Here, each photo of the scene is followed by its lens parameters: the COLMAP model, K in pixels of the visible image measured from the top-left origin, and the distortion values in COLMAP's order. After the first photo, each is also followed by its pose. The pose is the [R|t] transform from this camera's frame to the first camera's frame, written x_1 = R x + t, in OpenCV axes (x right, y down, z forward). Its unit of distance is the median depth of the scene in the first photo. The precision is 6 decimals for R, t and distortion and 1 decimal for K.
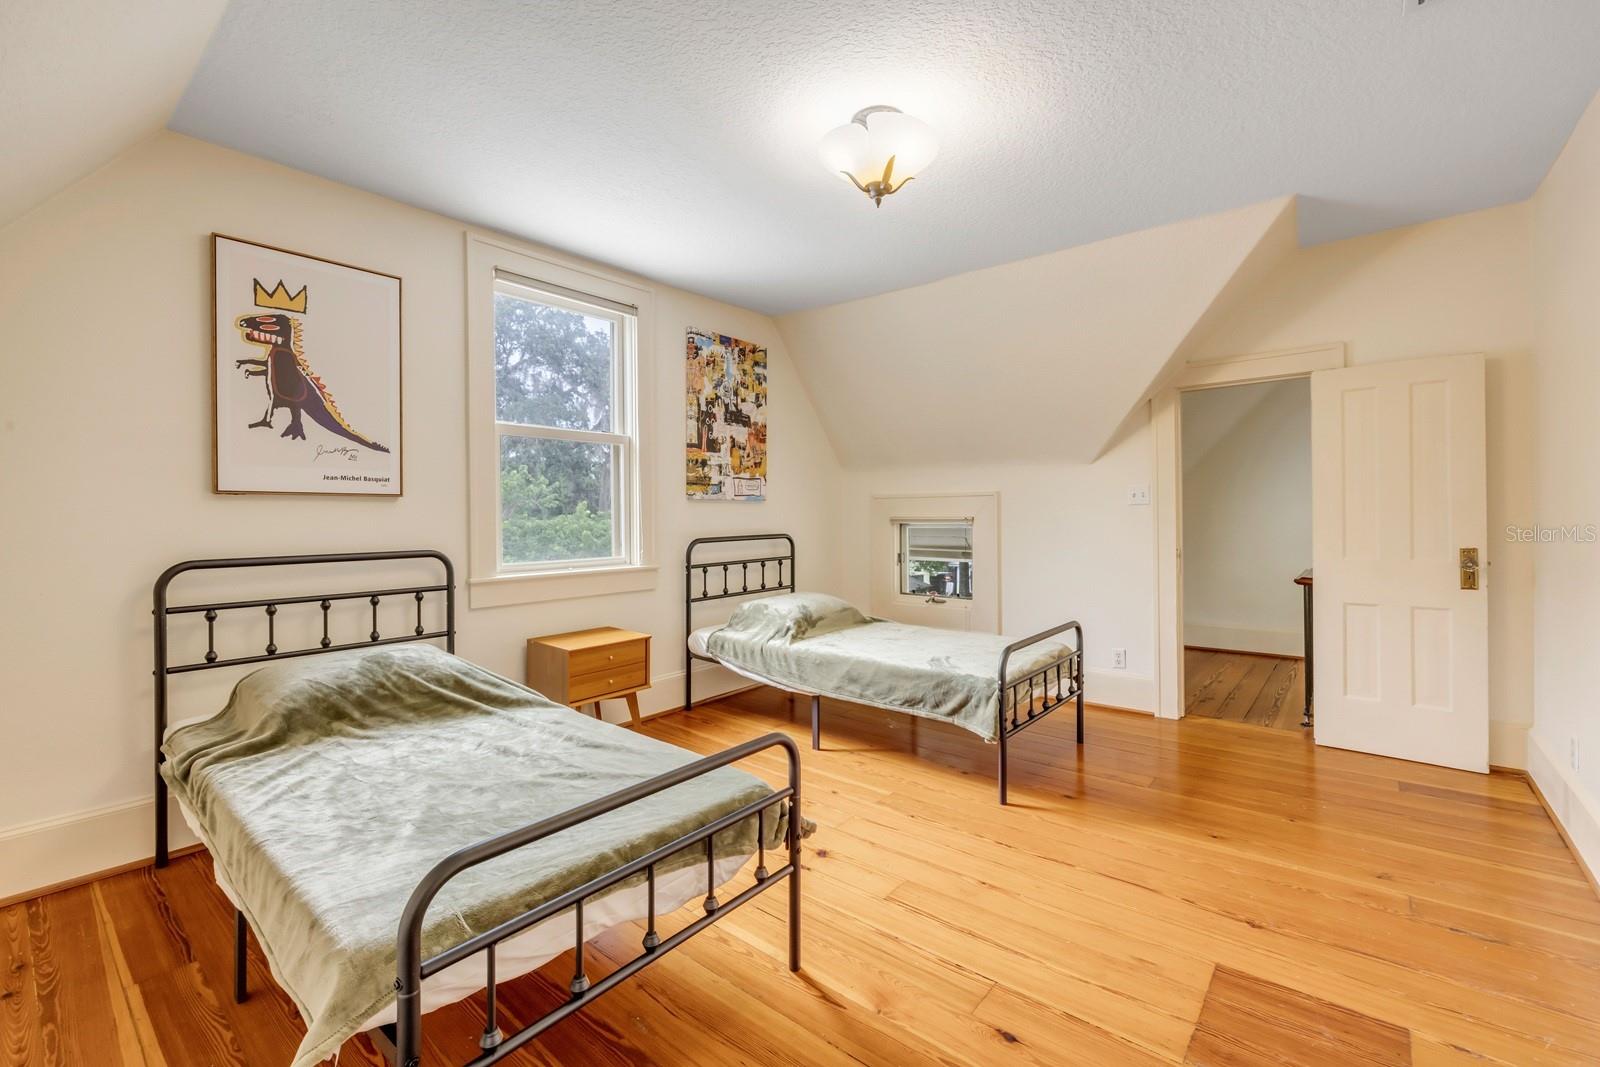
lens RADIAL K [[682.8, 0, 796.6], [0, 682.8, 516.5], [0, 0, 1]] dist [-0.014441, -0.000142]
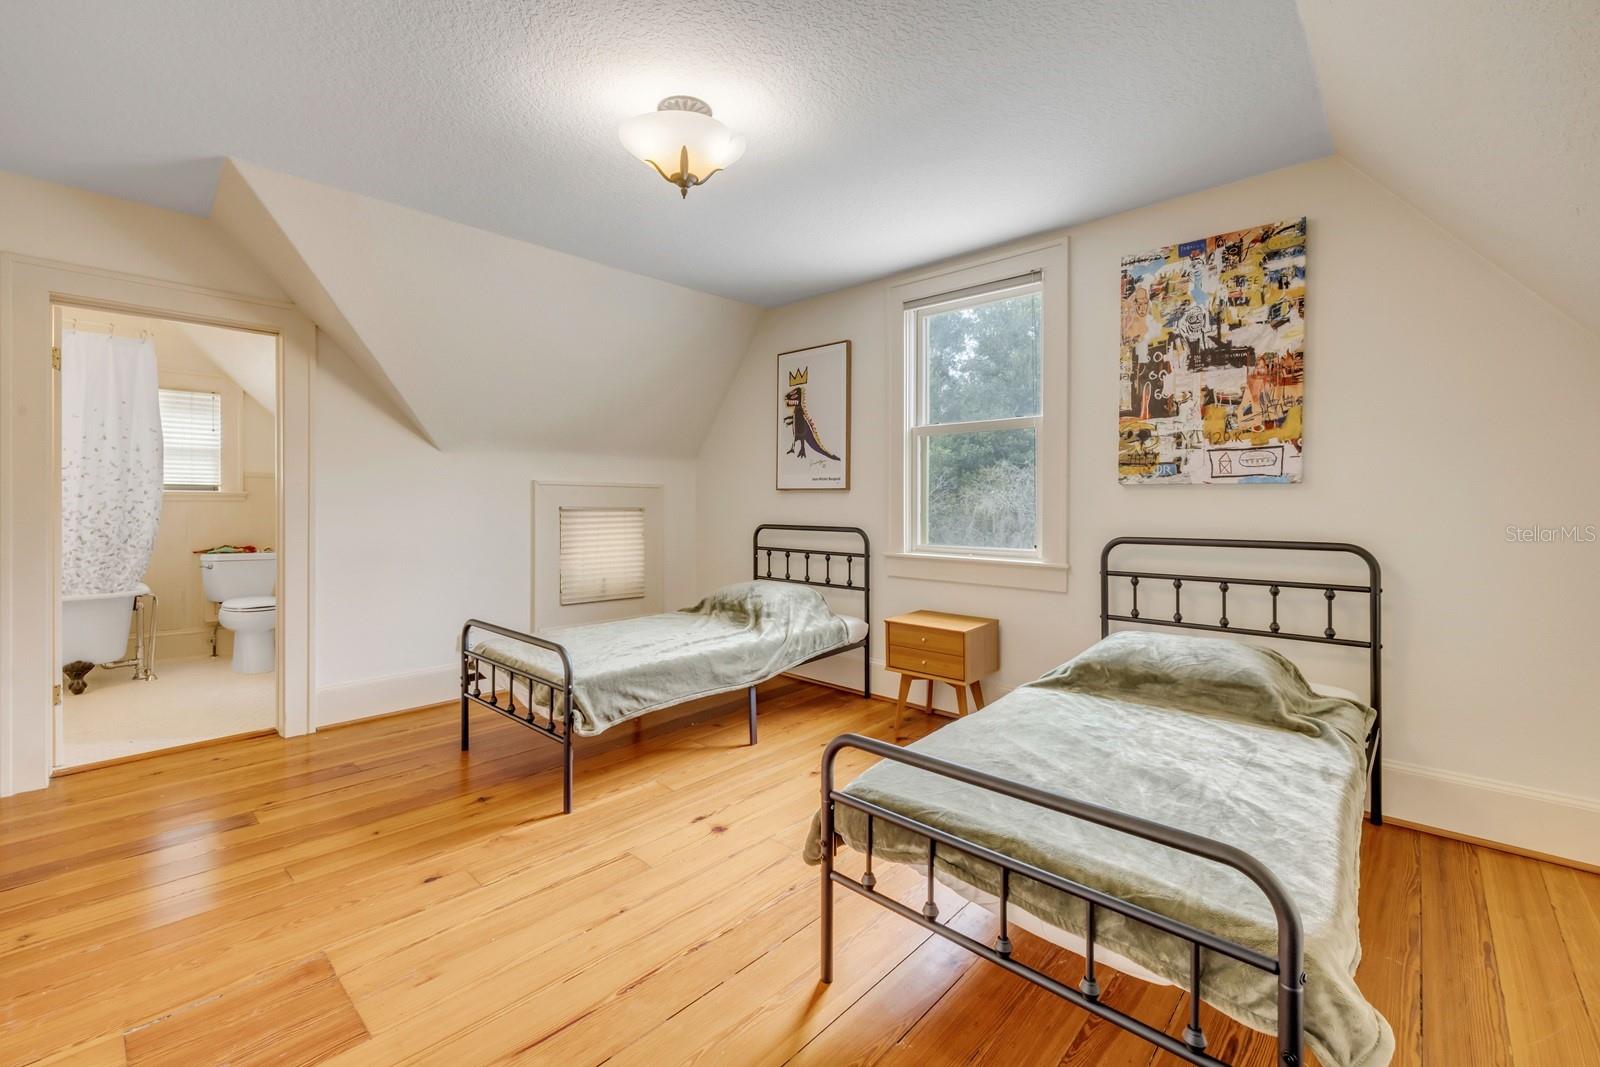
lens RADIAL K [[682.5, 0, 799.9], [0, 682.5, 500.5], [0, 0, 1]] dist [-0.000932, 0.000057]
pose [[-0.058016, 0.009744, -0.998268, 0.607845], [-0.003518, 0.999944, 0.009965, -0.013811], [0.998309, 0.004090, -0.057979, 0.667343]]
